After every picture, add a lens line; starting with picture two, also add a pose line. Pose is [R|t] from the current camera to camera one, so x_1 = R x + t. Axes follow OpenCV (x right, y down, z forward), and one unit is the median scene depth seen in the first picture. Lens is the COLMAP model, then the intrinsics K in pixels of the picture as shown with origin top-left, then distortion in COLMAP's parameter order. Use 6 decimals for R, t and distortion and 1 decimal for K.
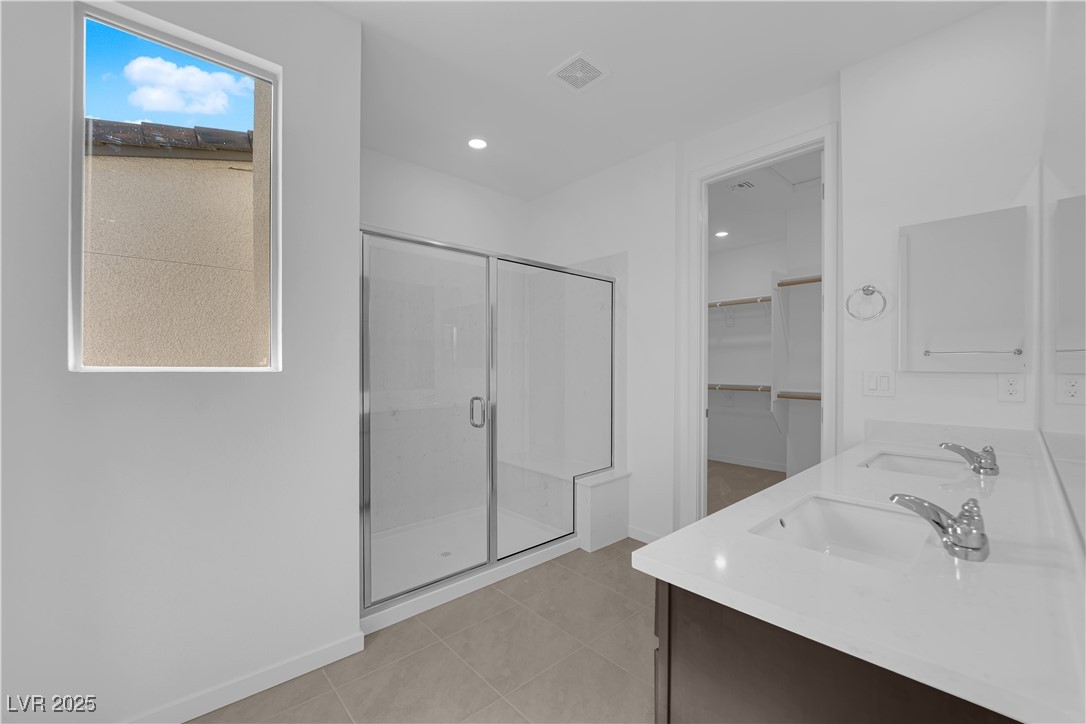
lens RADIAL K [[436.1, 0, 546.4], [0, 436.1, 372.7], [0, 0, 1]] dist [-0.017853, -0.000807]
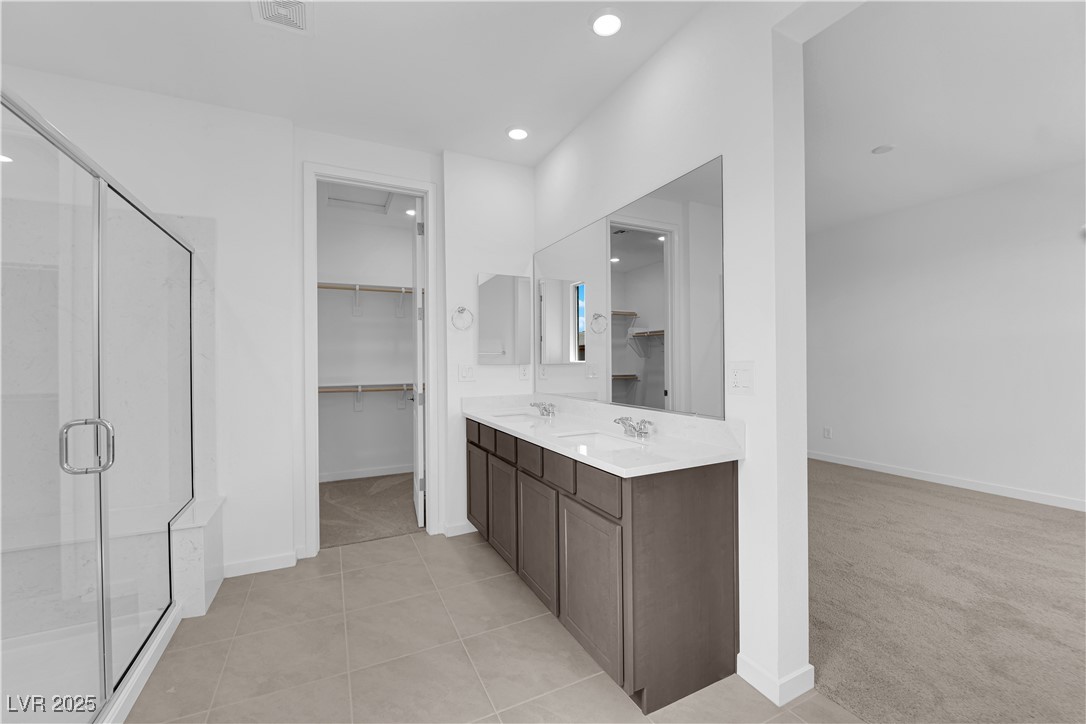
lens RADIAL K [[436.1, 0, 546.1], [0, 436.1, 358.5], [0, 0, 1]] dist [-0.017853, -0.000807]
pose [[0.267575, 0.000352, 0.963537, -0.505527], [0.022159, 0.999733, -0.006519, -0.006407], [-0.963282, 0.023096, 0.267496, 0.266075]]
